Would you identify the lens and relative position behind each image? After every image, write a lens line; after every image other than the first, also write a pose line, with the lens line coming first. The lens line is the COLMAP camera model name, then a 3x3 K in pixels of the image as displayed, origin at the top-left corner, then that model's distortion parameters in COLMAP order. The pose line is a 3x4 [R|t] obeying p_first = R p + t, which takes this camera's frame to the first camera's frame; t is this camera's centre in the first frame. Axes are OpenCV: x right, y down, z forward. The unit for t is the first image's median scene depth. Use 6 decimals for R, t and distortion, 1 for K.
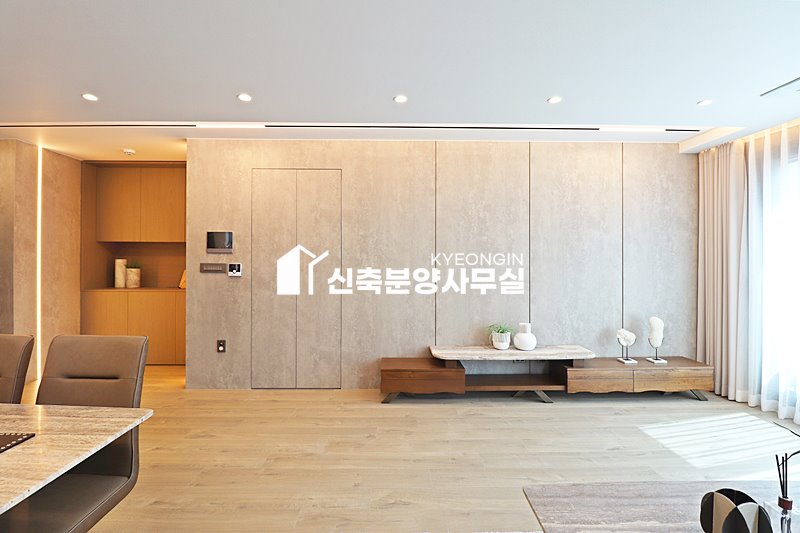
lens RADIAL K [[373.4, 0, 397.7], [0, 373.4, 259.9], [0, 0, 1]] dist [-0.000988, -0.011786]
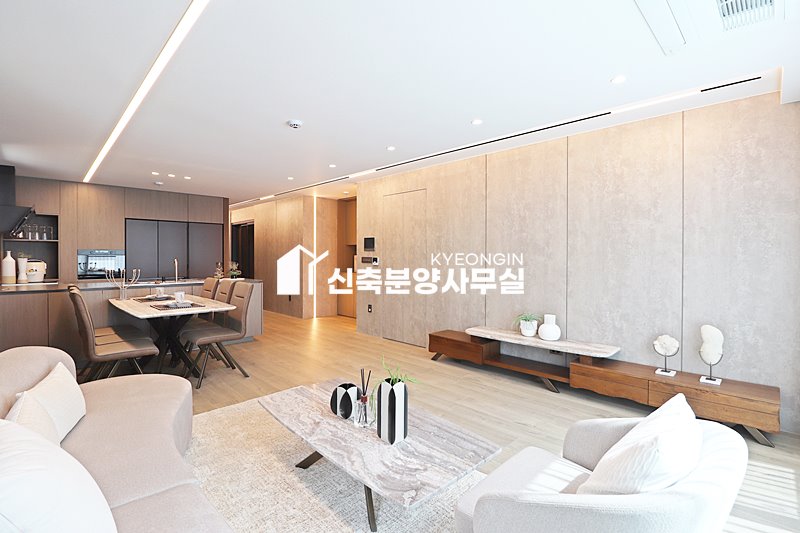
lens RADIAL K [[370.9, 0, 400.0], [0, 370.9, 259.8], [0, 0, 1]] dist [-0.000161, -0.013391]
pose [[0.692311, 0.006215, -0.721573, 0.769013], [0.000150, 0.999962, 0.008757, 0.006572], [0.721599, -0.006171, 0.692283, -0.016876]]
